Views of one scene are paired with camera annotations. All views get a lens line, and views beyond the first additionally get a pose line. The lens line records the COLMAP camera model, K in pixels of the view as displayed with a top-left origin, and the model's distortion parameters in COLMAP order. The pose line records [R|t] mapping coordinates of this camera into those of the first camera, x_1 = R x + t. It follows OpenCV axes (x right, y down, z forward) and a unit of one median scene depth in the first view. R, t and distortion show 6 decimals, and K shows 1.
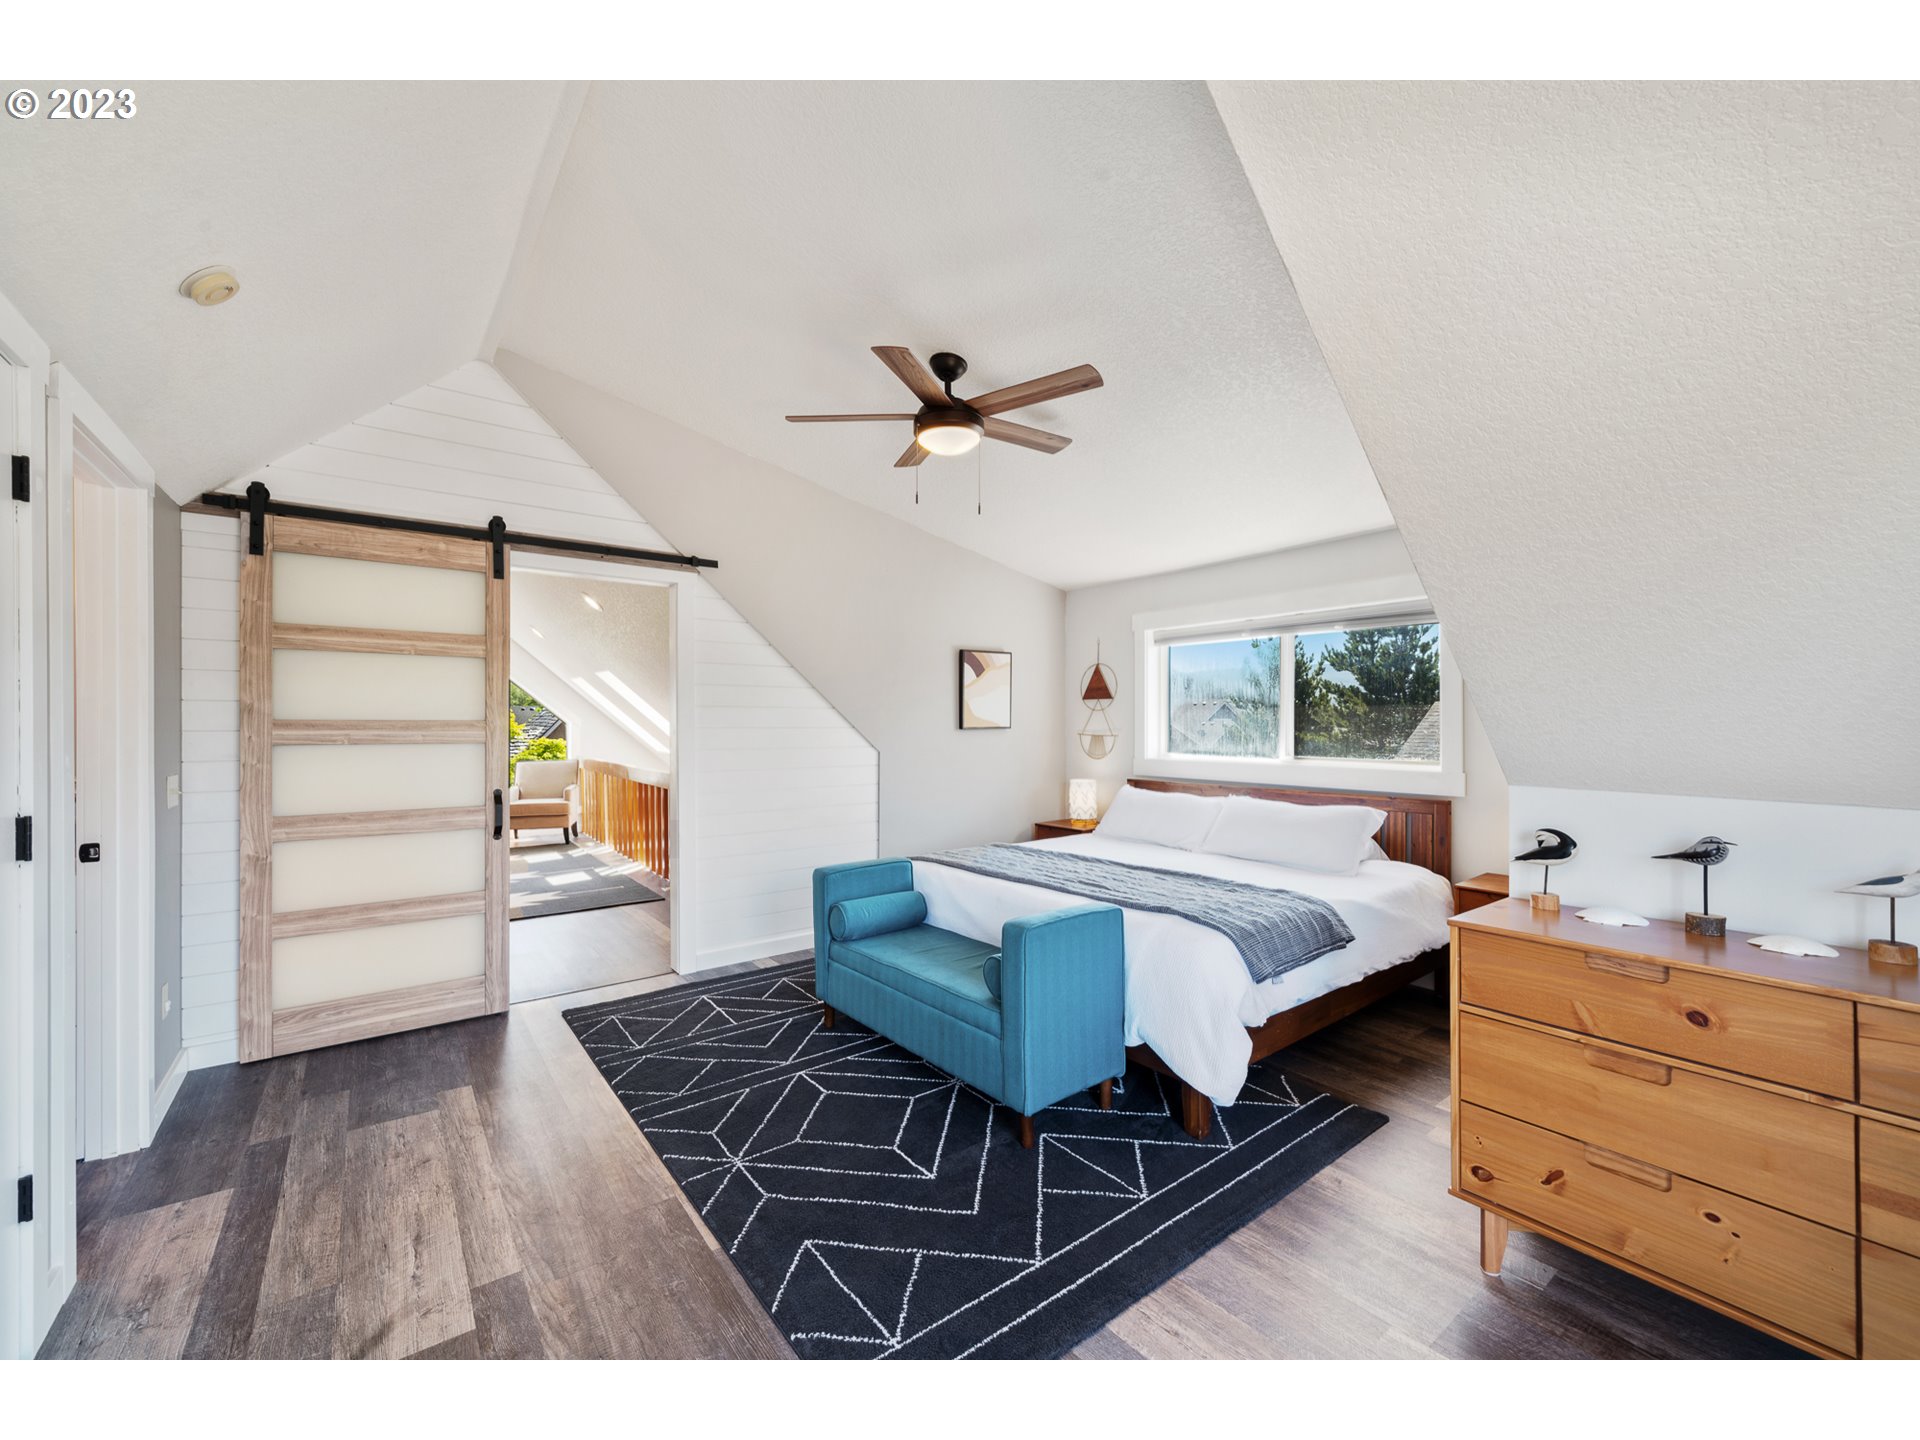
lens RADIAL K [[753.9, 0, 955.4], [0, 753.9, 725.9], [0, 0, 1]] dist [0.004144, 0.000334]
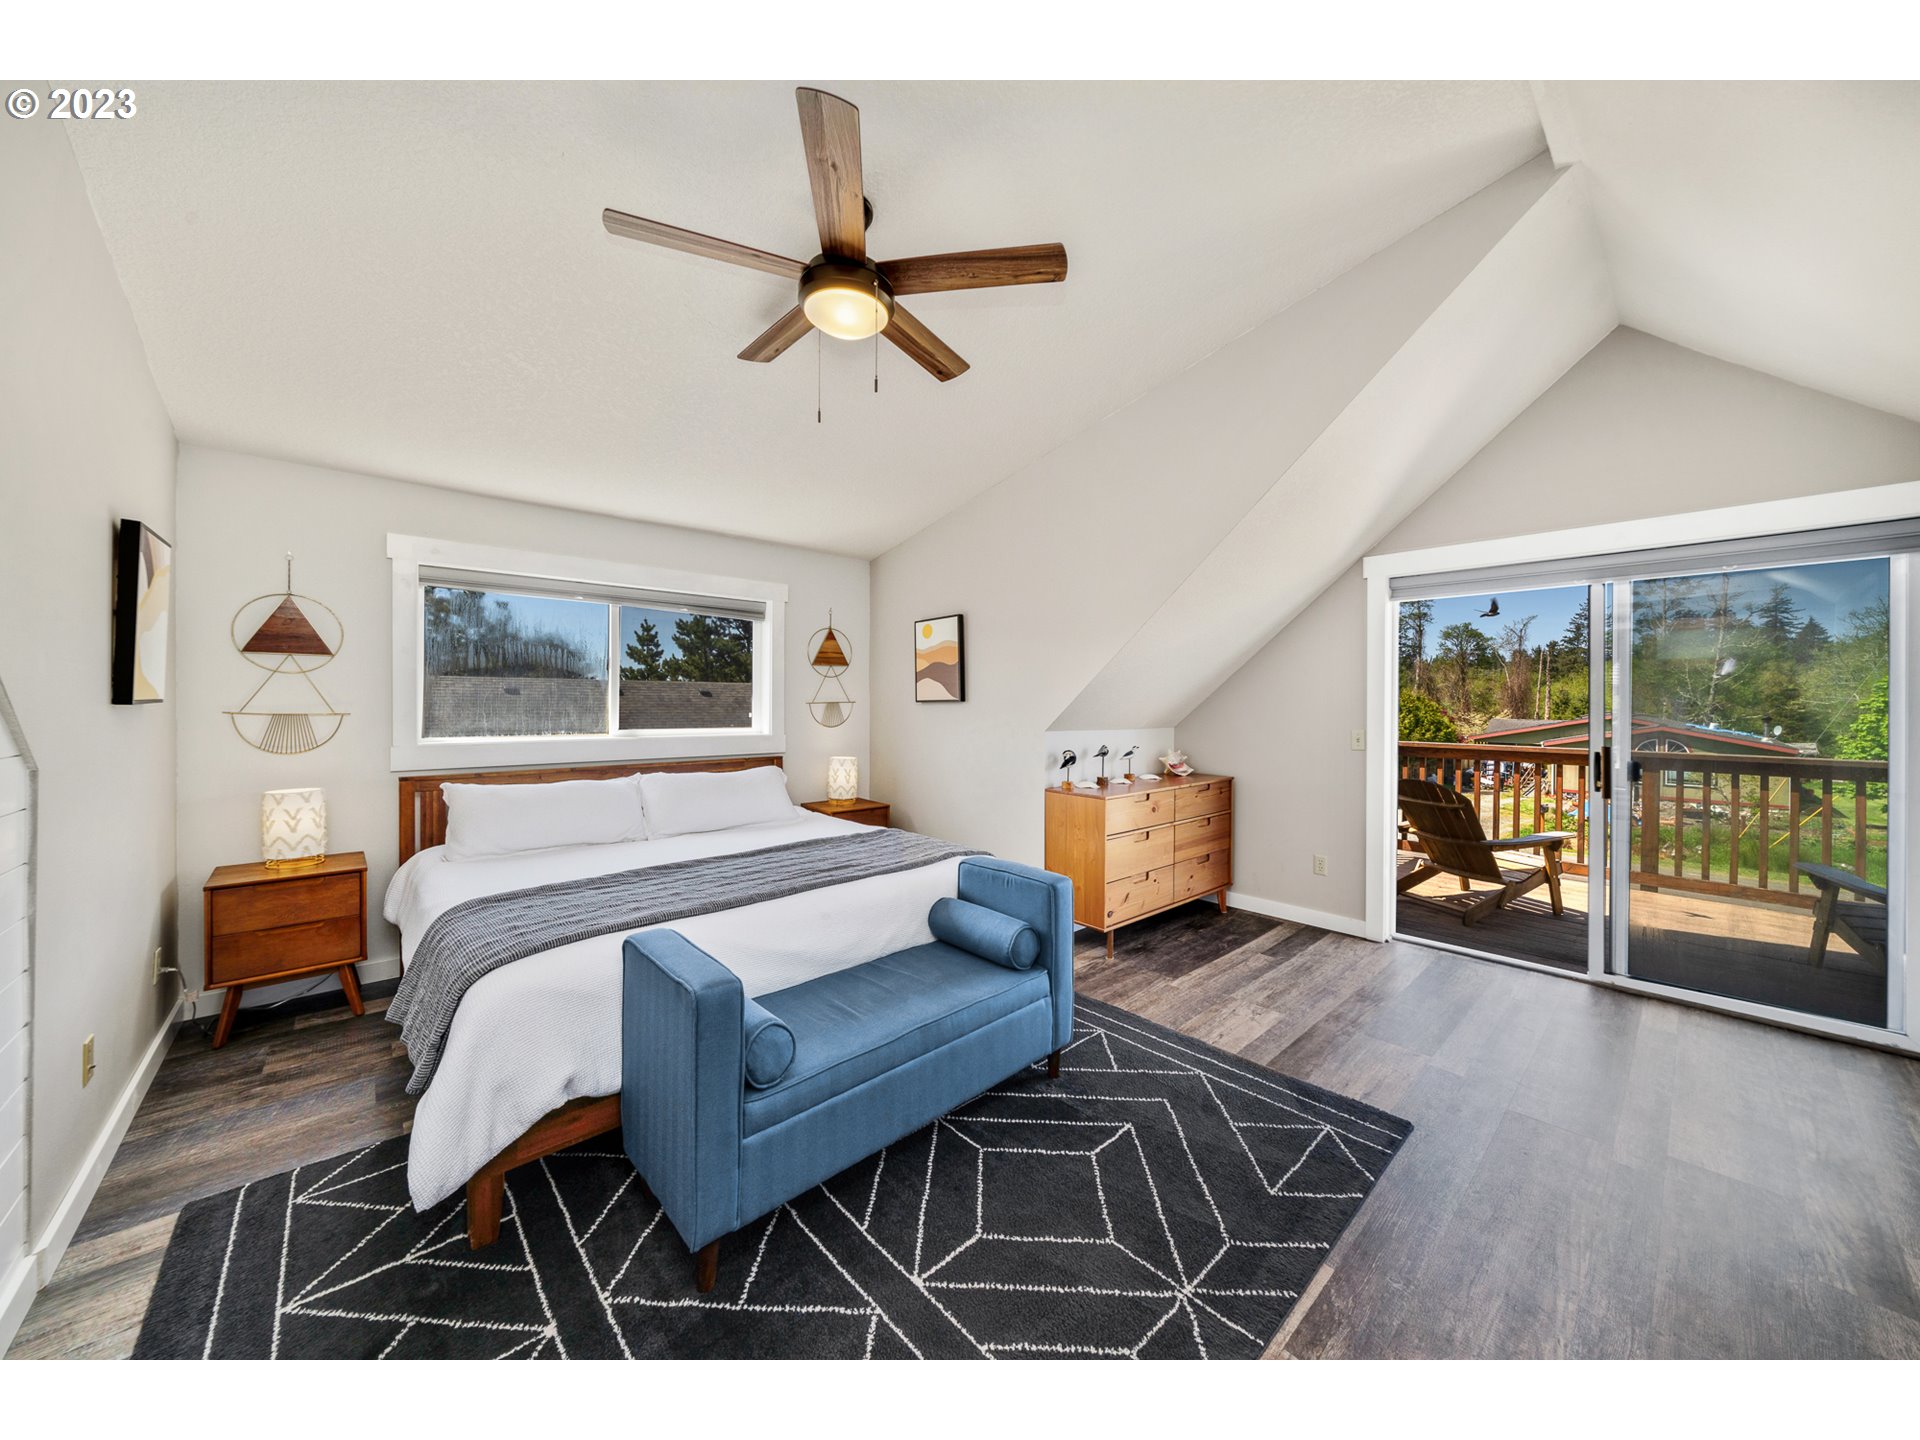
lens RADIAL K [[674.5, 0, 955.5], [0, 674.5, 704.0], [0, 0, 1]] dist [0.001162, 0.000009]
pose [[-0.073221, -0.004531, 0.997305, -1.027478], [-0.005697, 0.999975, 0.004125, 0.002109], [-0.997299, -0.005379, -0.073245, 1.414500]]
